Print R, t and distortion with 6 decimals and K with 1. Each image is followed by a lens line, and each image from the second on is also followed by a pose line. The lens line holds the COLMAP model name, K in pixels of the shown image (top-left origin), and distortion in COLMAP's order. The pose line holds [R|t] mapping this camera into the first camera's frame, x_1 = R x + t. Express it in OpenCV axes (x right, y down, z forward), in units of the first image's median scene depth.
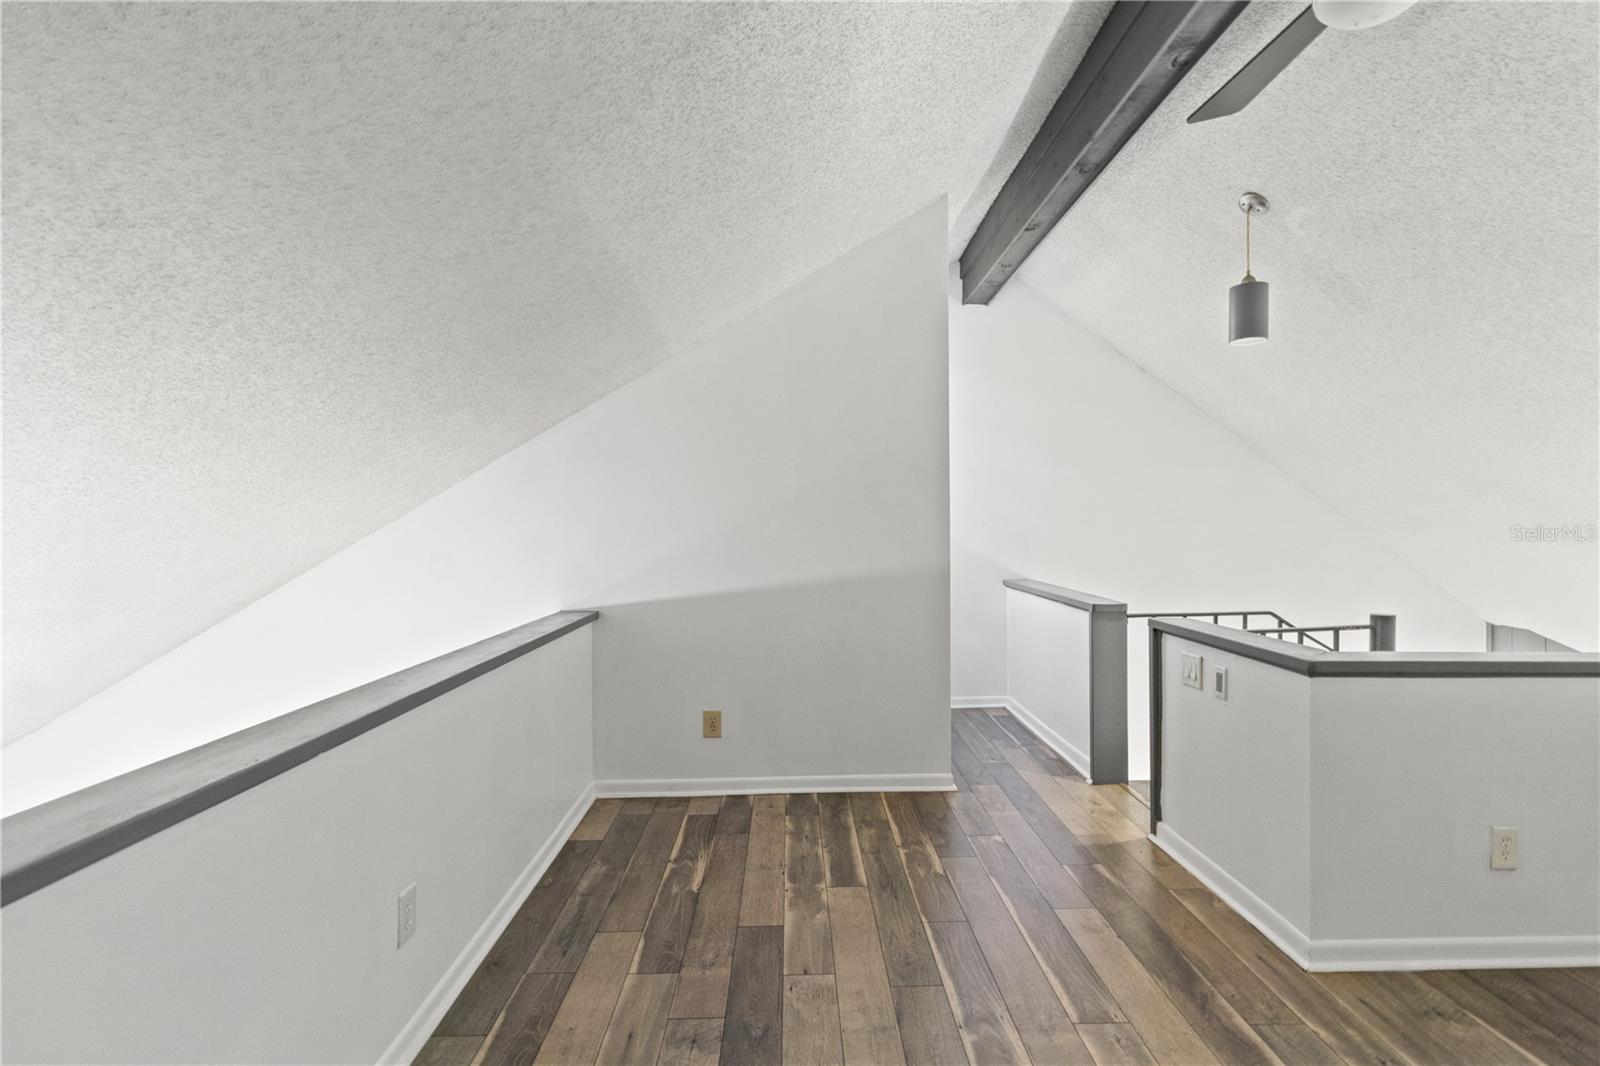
lens RADIAL K [[773.9, 0, 787.5], [0, 773.9, 533.2], [0, 0, 1]] dist [0.000300, 0.000440]
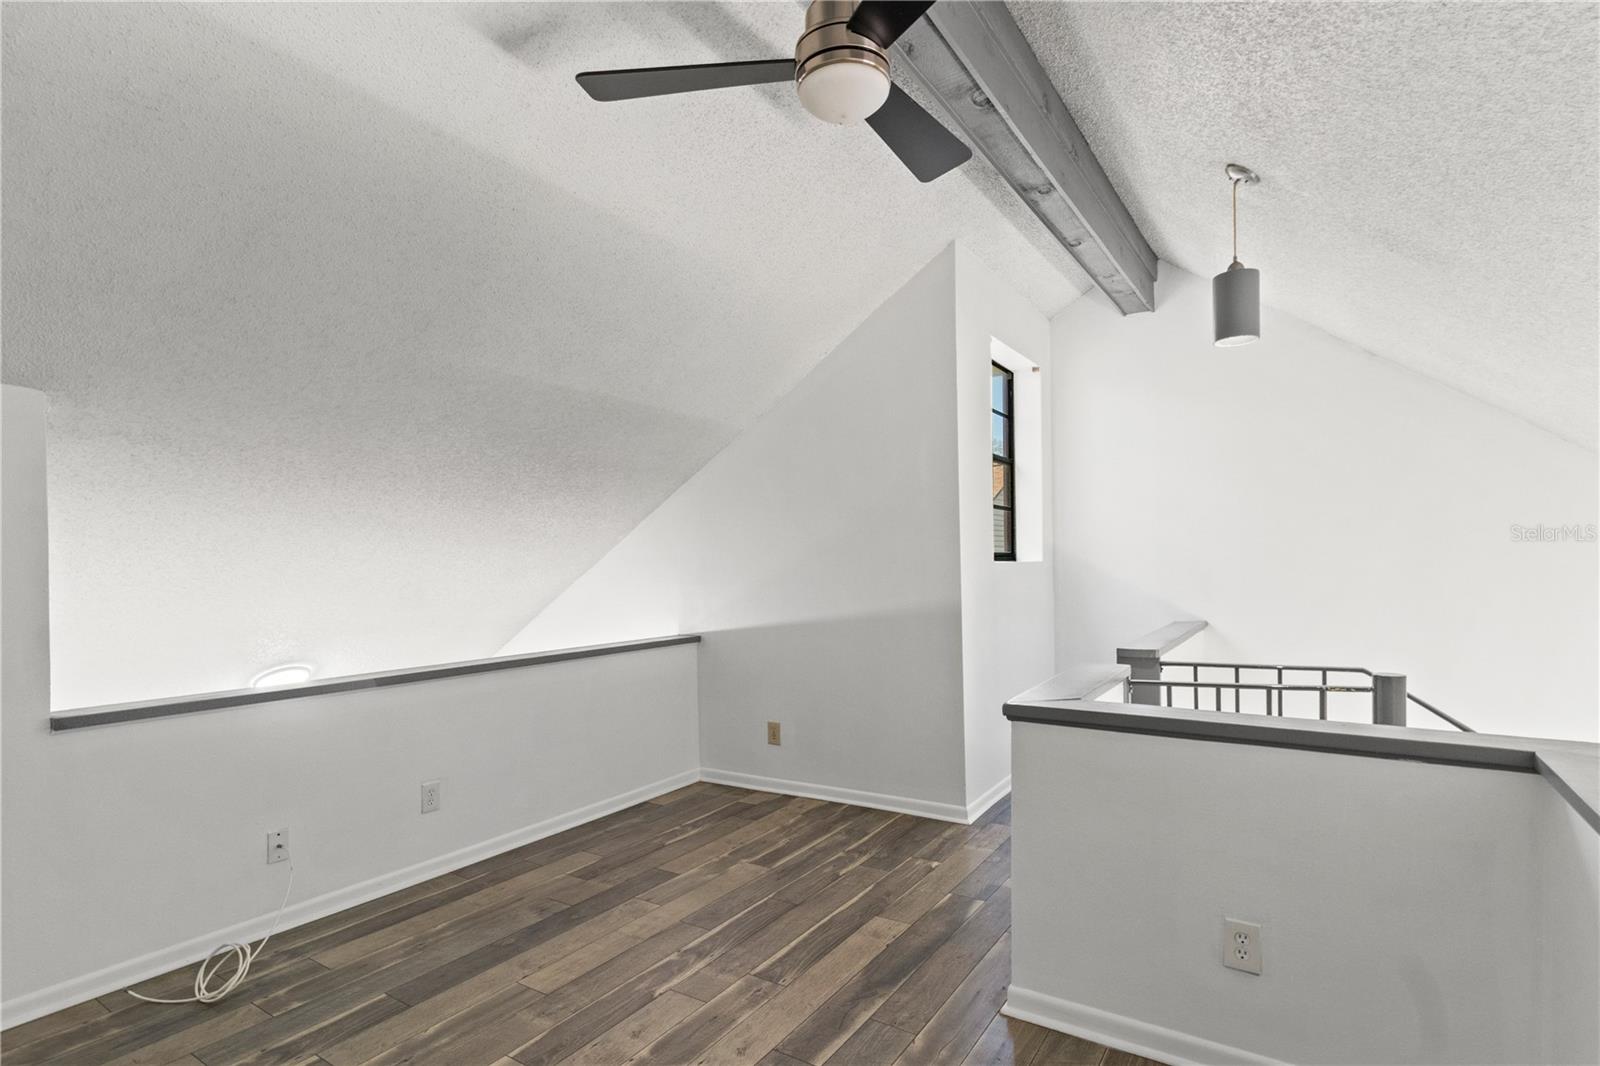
lens RADIAL K [[773.9, 0, 733.8], [0, 773.9, 576.8], [0, 0, 1]] dist [0.000300, 0.000440]
pose [[0.806614, -0.006707, -0.591041, 0.693900], [0.013760, 0.999878, 0.007433, -0.007052], [0.590919, -0.014128, 0.806607, -0.002156]]
